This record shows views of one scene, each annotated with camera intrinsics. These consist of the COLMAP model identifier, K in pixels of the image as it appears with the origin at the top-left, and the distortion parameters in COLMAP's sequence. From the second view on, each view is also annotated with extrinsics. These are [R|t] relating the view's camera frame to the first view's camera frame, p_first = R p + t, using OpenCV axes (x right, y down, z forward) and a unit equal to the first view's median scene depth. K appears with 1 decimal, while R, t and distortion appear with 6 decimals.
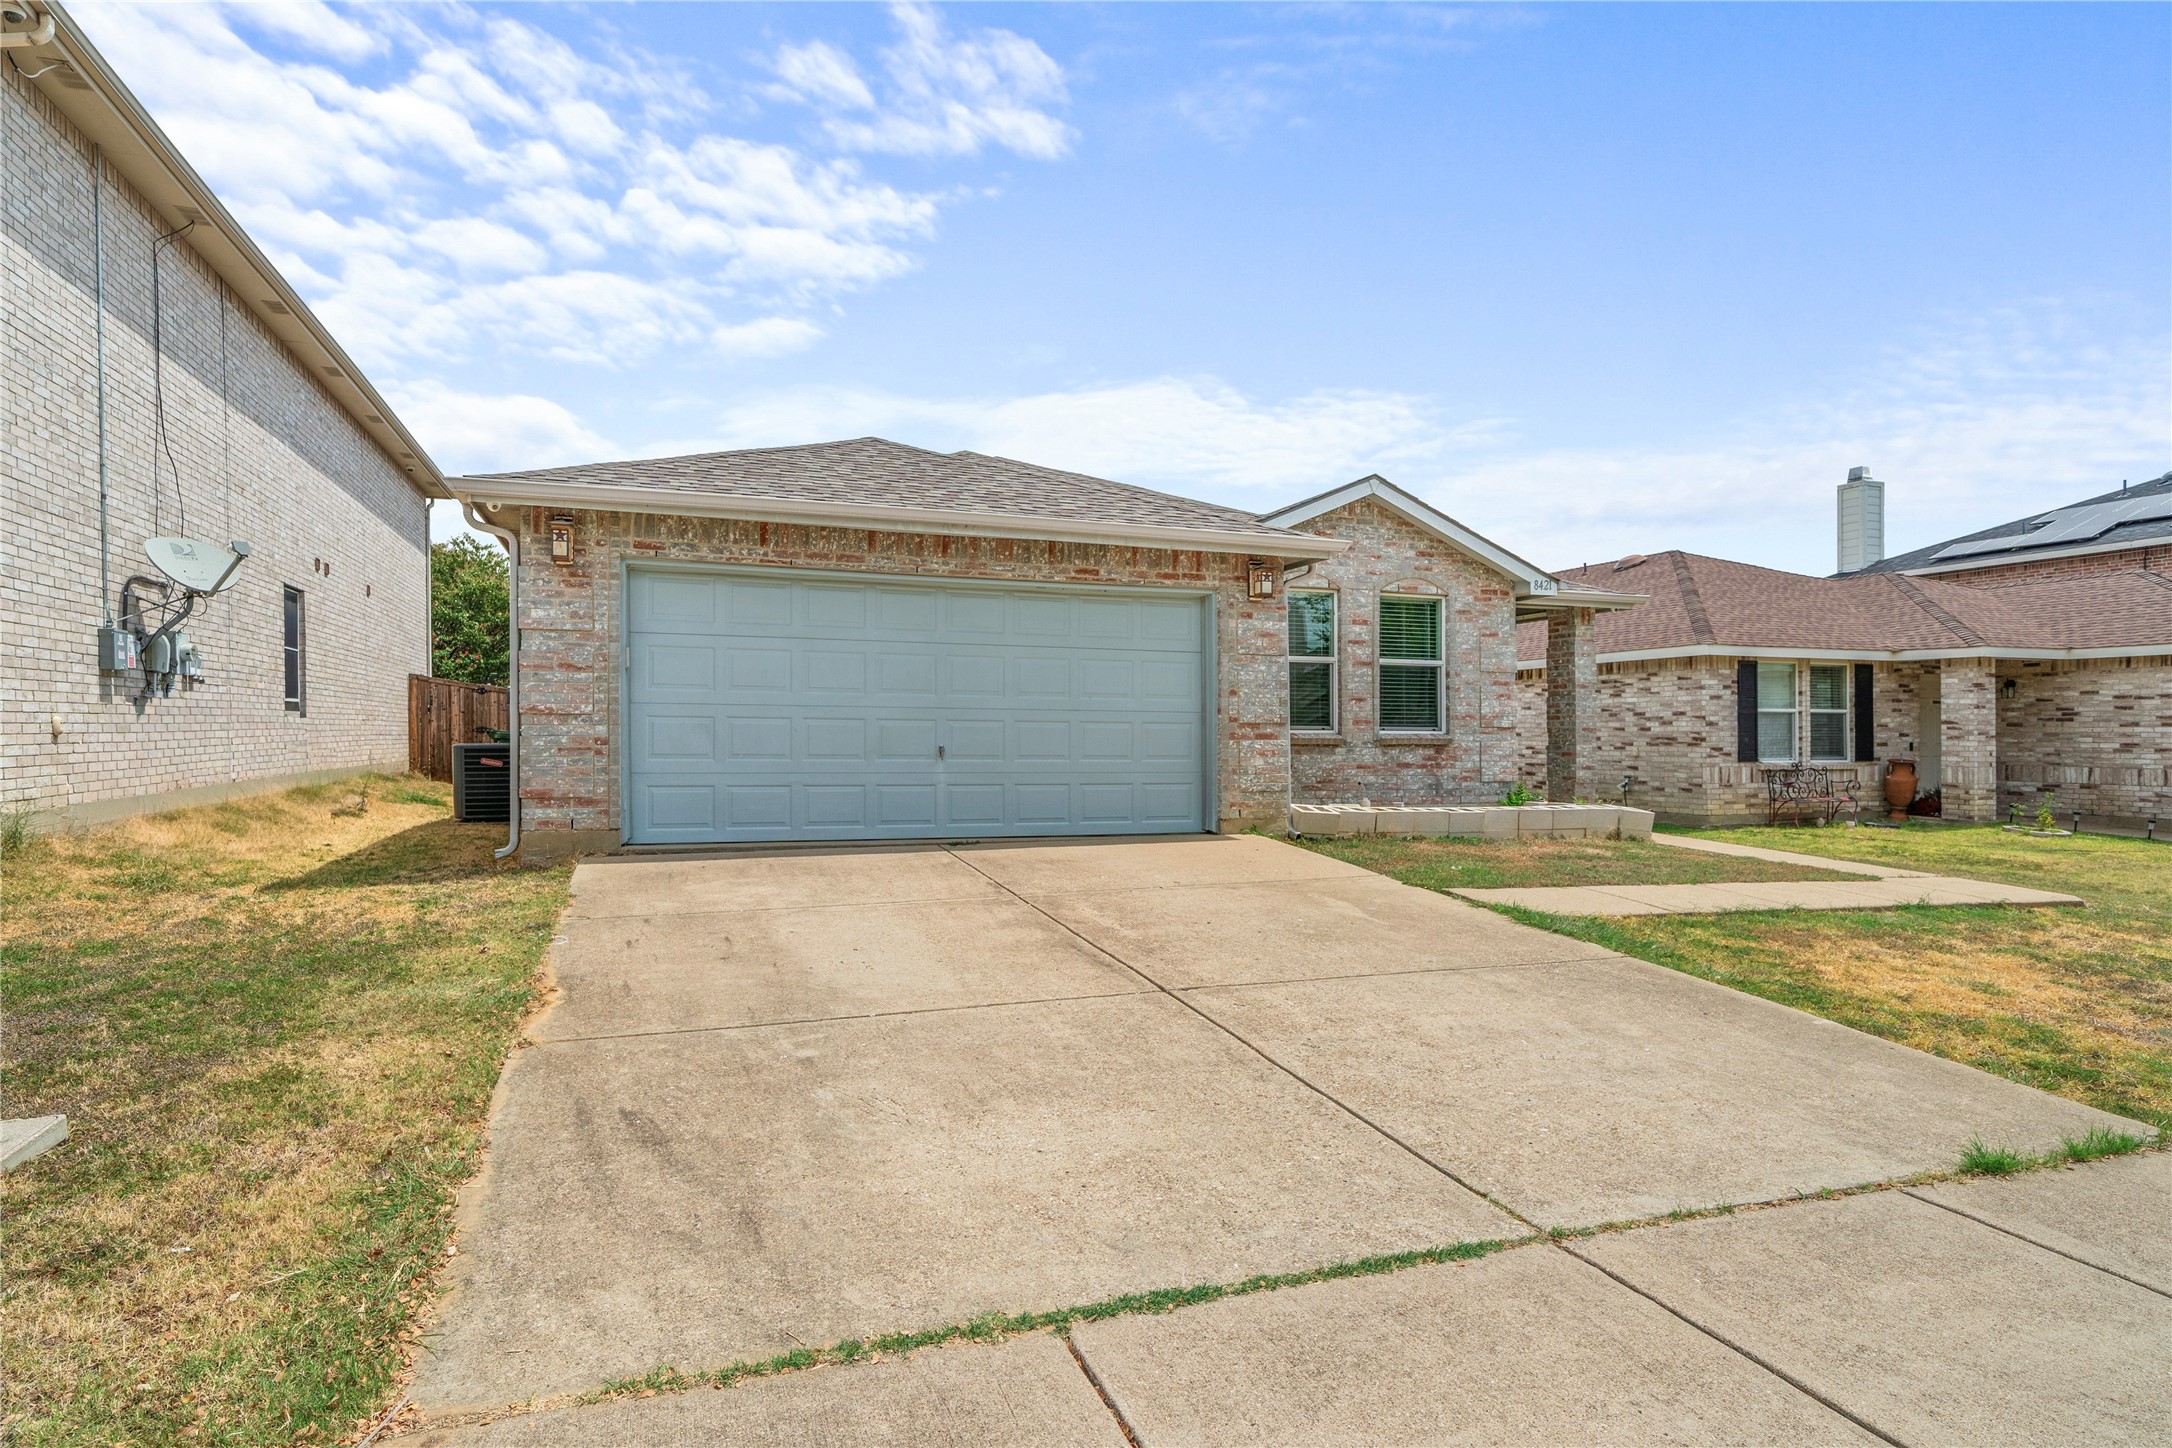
lens RADIAL K [[1168.0, 0, 1086.0], [0, 1168.0, 724.0], [0, 0, 1]] dist [-0.004193, -0.001345]
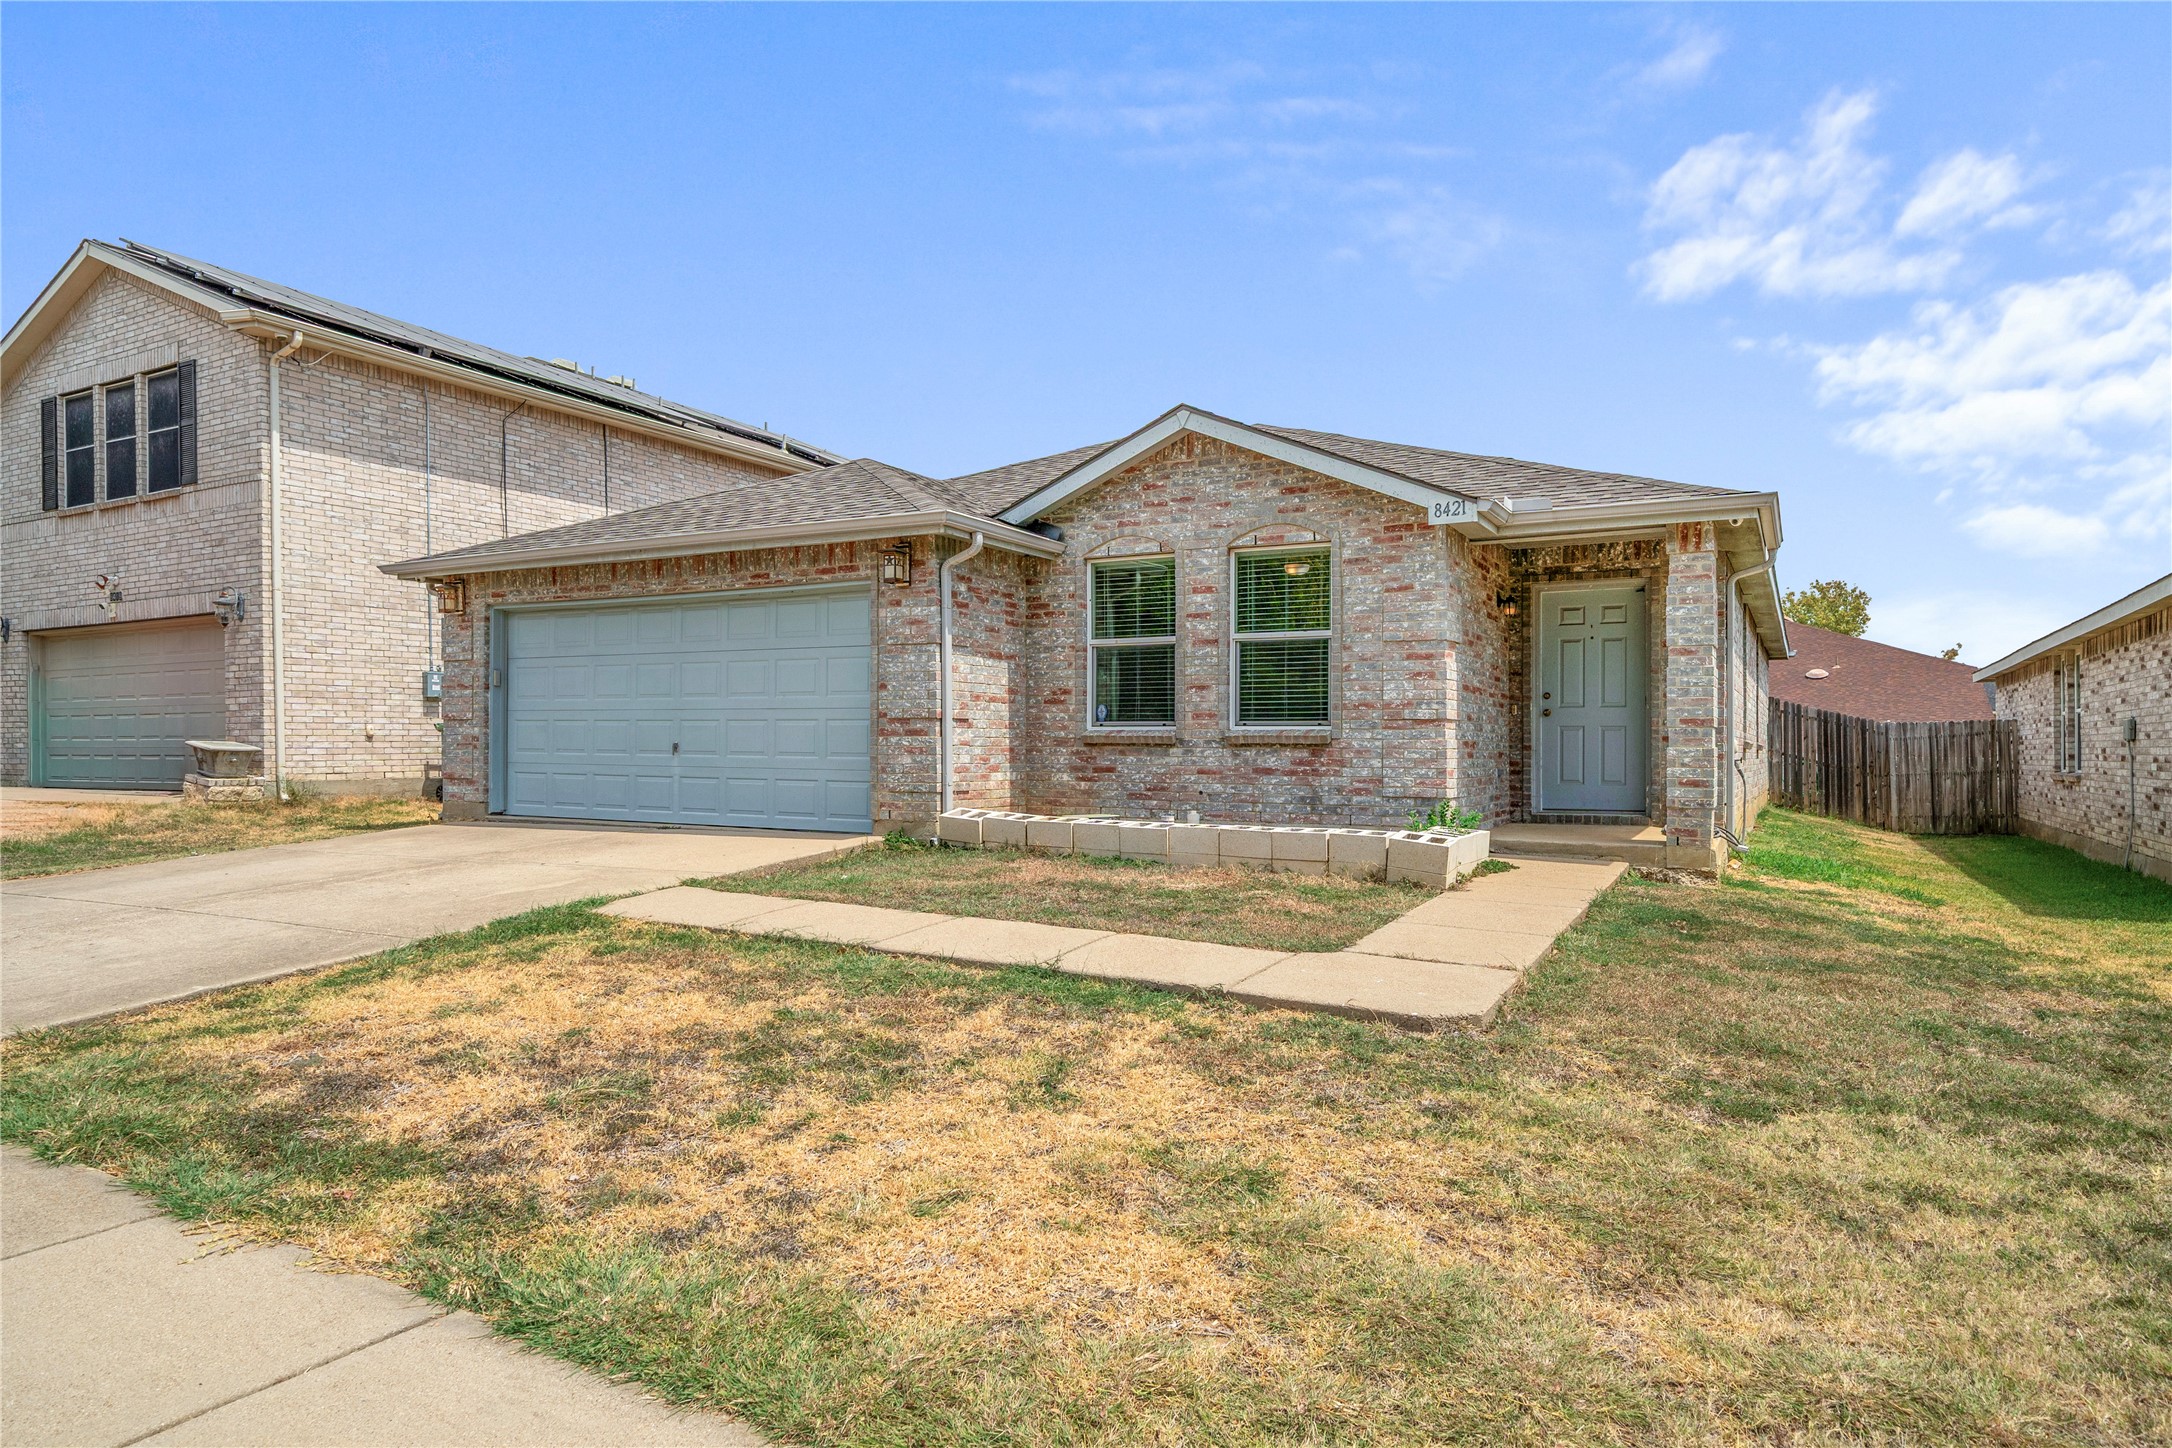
lens RADIAL K [[1327.7, 0, 1071.7], [0, 1327.7, 731.6], [0, 0, 1]] dist [0.003052, 0.000646]
pose [[0.658711, -0.009488, -0.752336, 0.838694], [0.005219, 0.999954, -0.008042, 0.015691], [0.752378, 0.001371, 0.658730, 0.331049]]
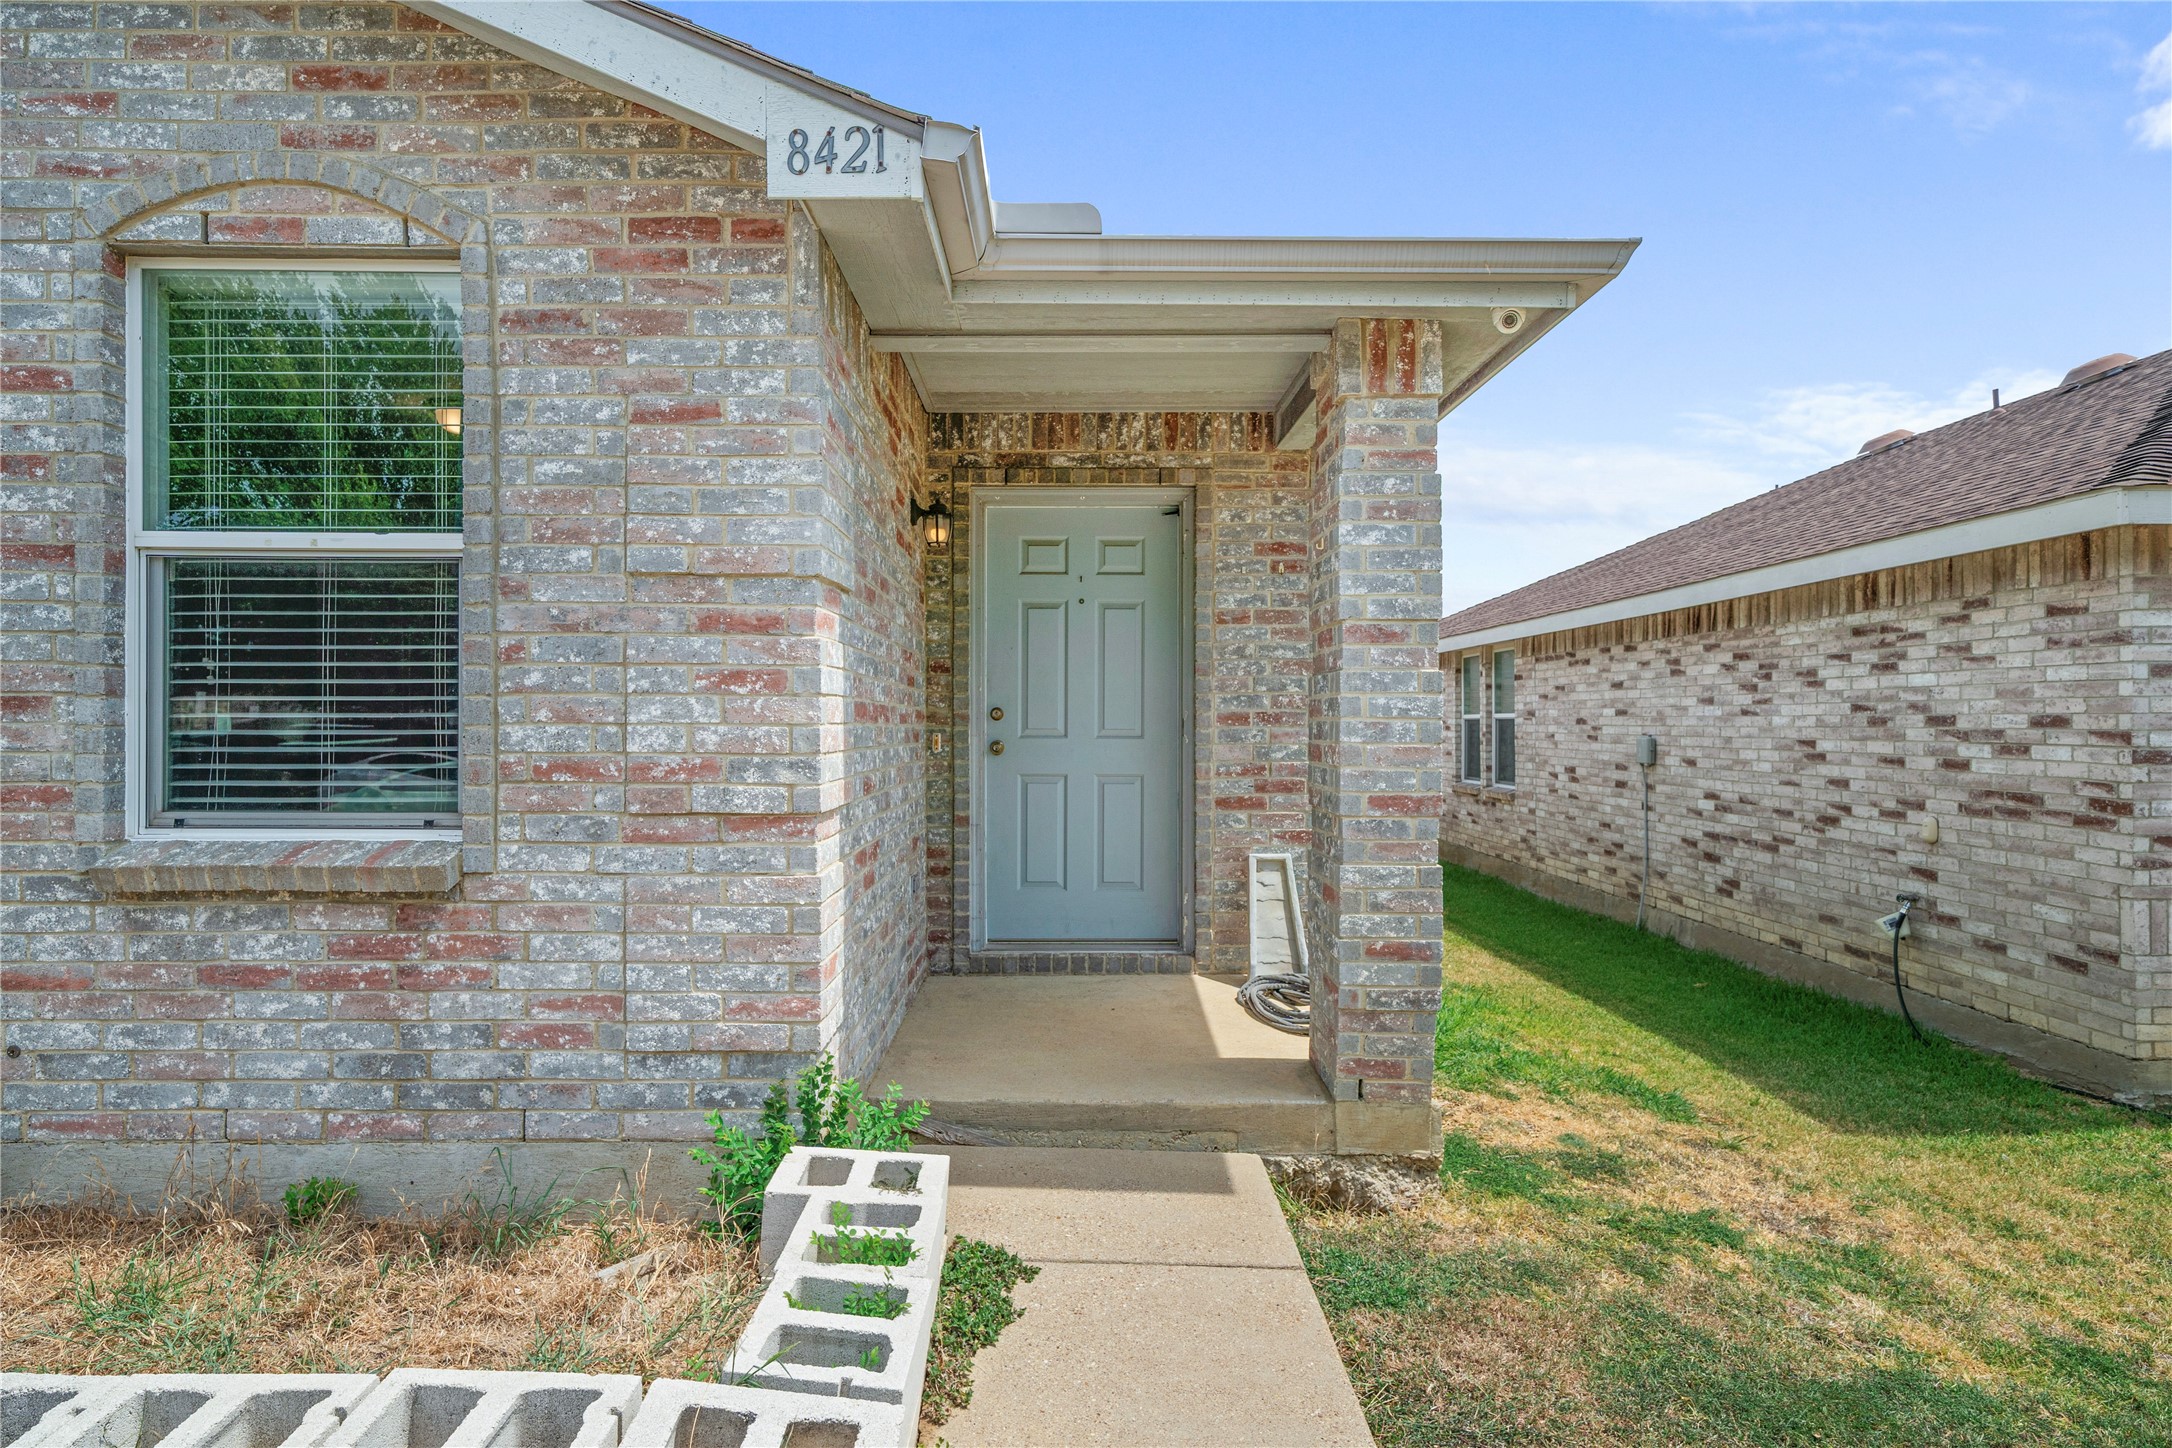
lens RADIAL K [[1272.9, 0, 1086.0], [0, 1272.9, 724.0], [0, 0, 1]] dist [-0.000080, 0.000801]
pose [[0.944575, -0.000214, -0.328295, 0.517297], [0.004007, 0.999933, 0.010875, -0.018076], [0.328270, -0.011588, 0.944513, 0.808272]]
